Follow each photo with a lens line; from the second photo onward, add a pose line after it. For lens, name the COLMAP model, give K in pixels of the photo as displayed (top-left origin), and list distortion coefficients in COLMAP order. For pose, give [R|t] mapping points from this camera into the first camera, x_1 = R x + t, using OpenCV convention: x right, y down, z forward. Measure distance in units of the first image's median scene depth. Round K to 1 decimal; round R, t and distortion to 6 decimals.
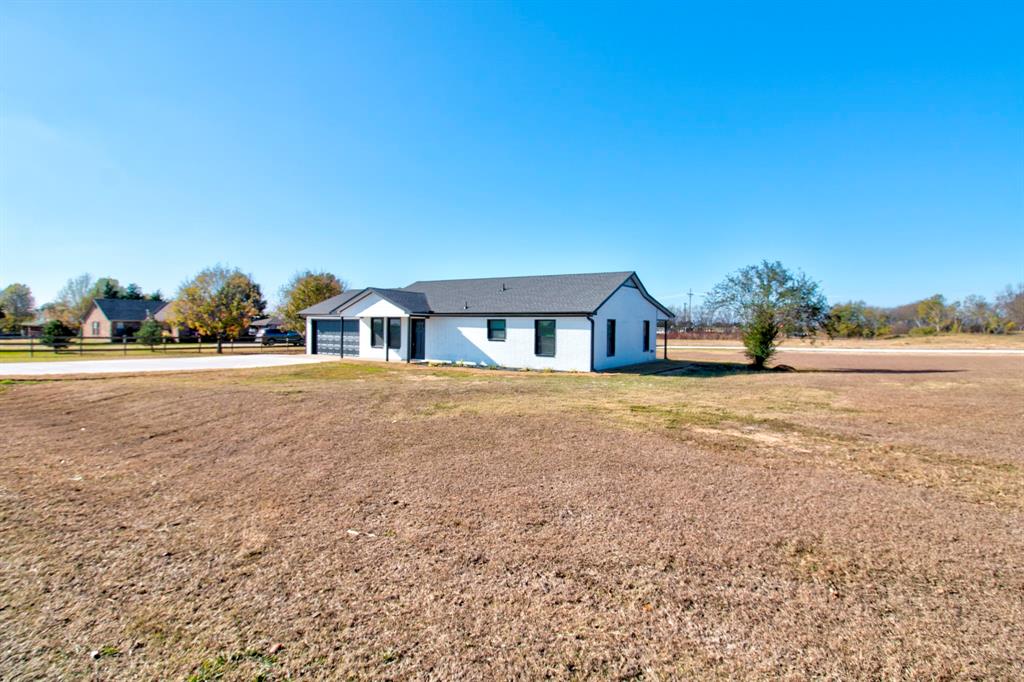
lens RADIAL K [[496.6, 0, 517.0], [0, 496.6, 331.0], [0, 0, 1]] dist [-0.012198, -0.001697]
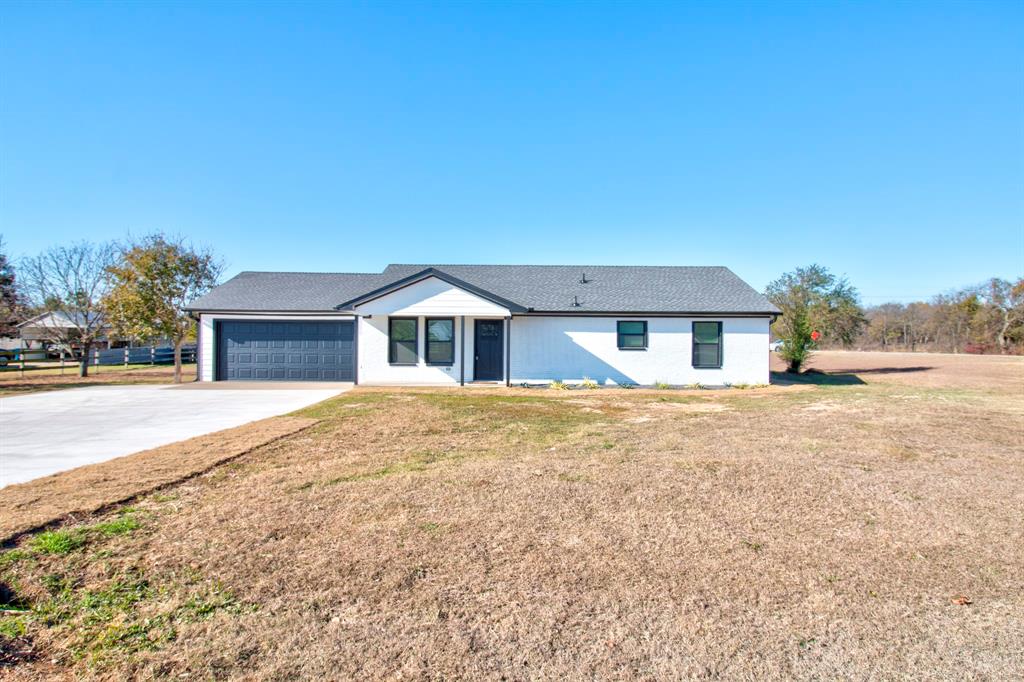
lens RADIAL K [[545.0, 0, 520.1], [0, 545.0, 334.5], [0, 0, 1]] dist [-0.006305, -0.000529]
pose [[0.854197, -0.007913, 0.519889, -0.587650], [0.008783, 0.999961, 0.000791, -0.005203], [-0.519876, 0.003891, 0.854233, 0.384622]]
